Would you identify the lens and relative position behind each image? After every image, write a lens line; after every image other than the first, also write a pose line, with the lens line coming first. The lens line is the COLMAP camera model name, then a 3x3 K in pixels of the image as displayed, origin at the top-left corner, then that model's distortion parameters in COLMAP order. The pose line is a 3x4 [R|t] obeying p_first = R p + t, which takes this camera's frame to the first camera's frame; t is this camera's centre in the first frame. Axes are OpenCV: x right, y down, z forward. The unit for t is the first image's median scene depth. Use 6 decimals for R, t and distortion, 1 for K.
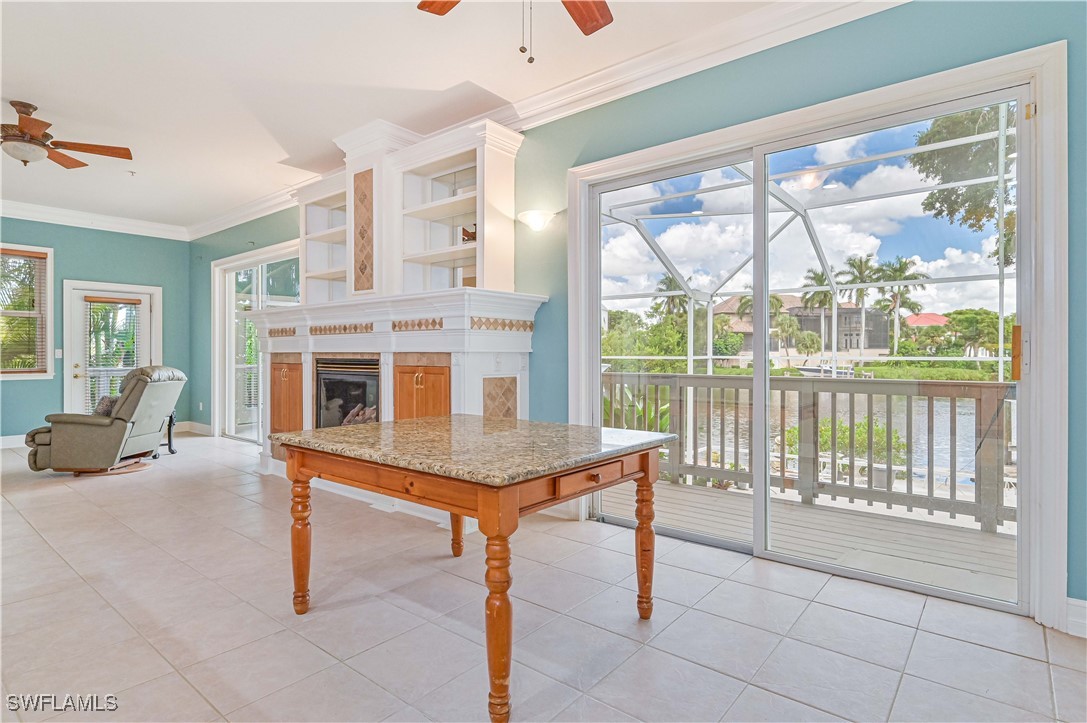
lens RADIAL K [[561.1, 0, 544.0], [0, 561.1, 355.8], [0, 0, 1]] dist [0.005495, 0.000595]
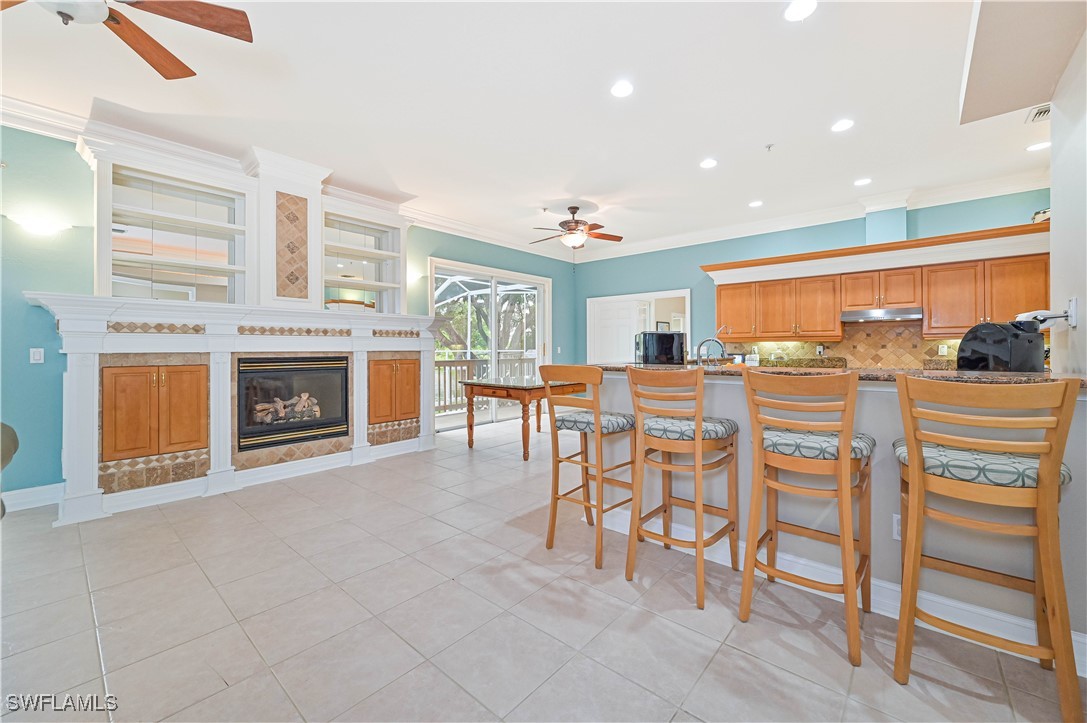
lens RADIAL K [[426.9, 0, 546.7], [0, 426.9, 347.6], [0, 0, 1]] dist [-0.003839, 0.000407]
pose [[0.031396, -0.001120, 0.999506, -1.301791], [0.004795, 0.999988, 0.000970, -0.013248], [-0.999496, 0.004763, 0.031401, 0.495438]]
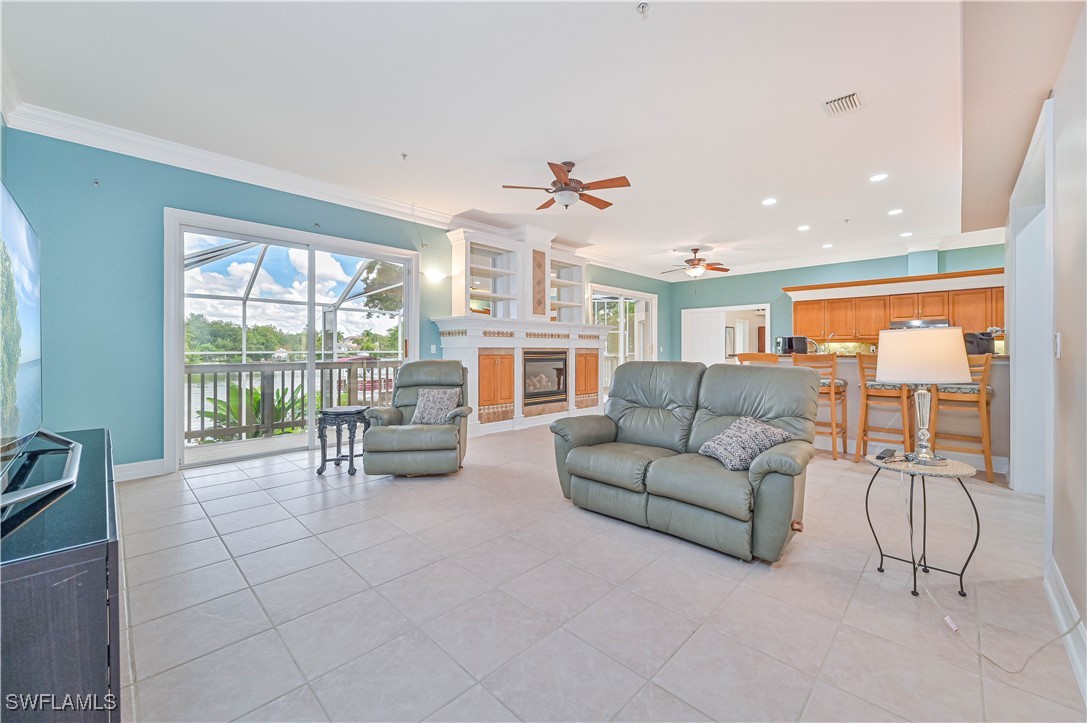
lens RADIAL K [[426.9, 0, 544.8], [0, 426.9, 348.8], [0, 0, 1]] dist [-0.003839, 0.000407]
pose [[0.086412, 0.001610, 0.996258, -1.911309], [0.002056, 0.999996, -0.001794, -0.000106], [-0.996257, 0.002204, 0.086408, 0.946245]]
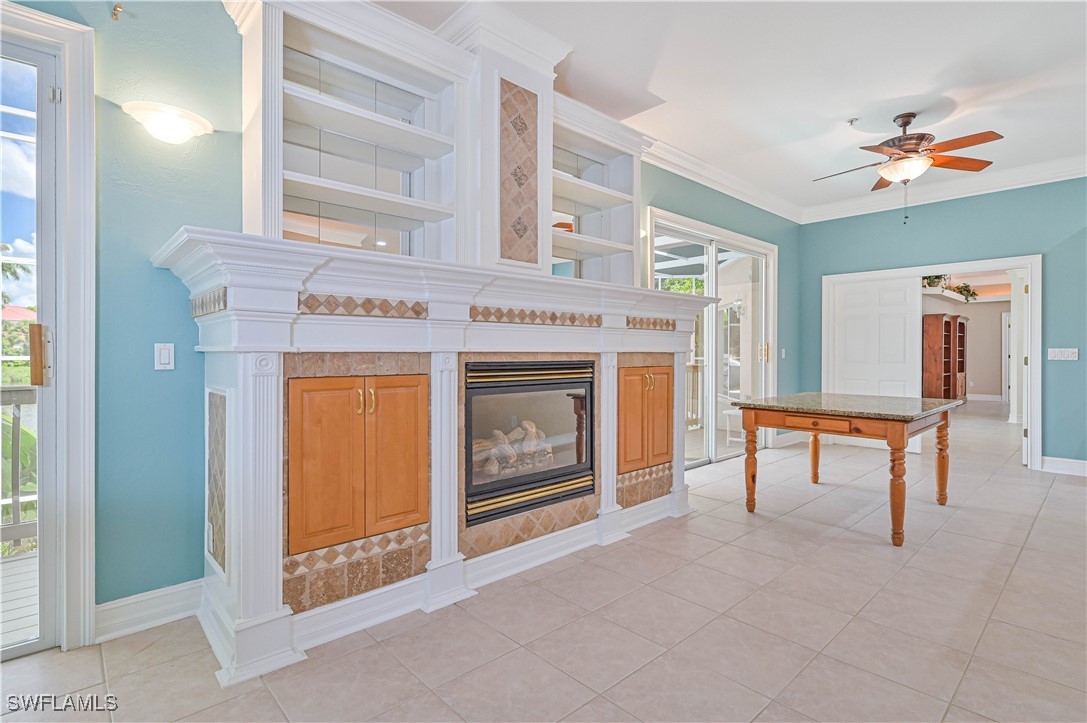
lens RADIAL K [[522.7, 0, 545.5], [0, 522.7, 356.0], [0, 0, 1]] dist [-0.000103, -0.000420]
pose [[0.139050, -0.008386, 0.990250, -1.044261], [0.001547, 0.999965, 0.008251, -0.006942], [-0.990284, 0.000385, 0.139058, 0.969170]]
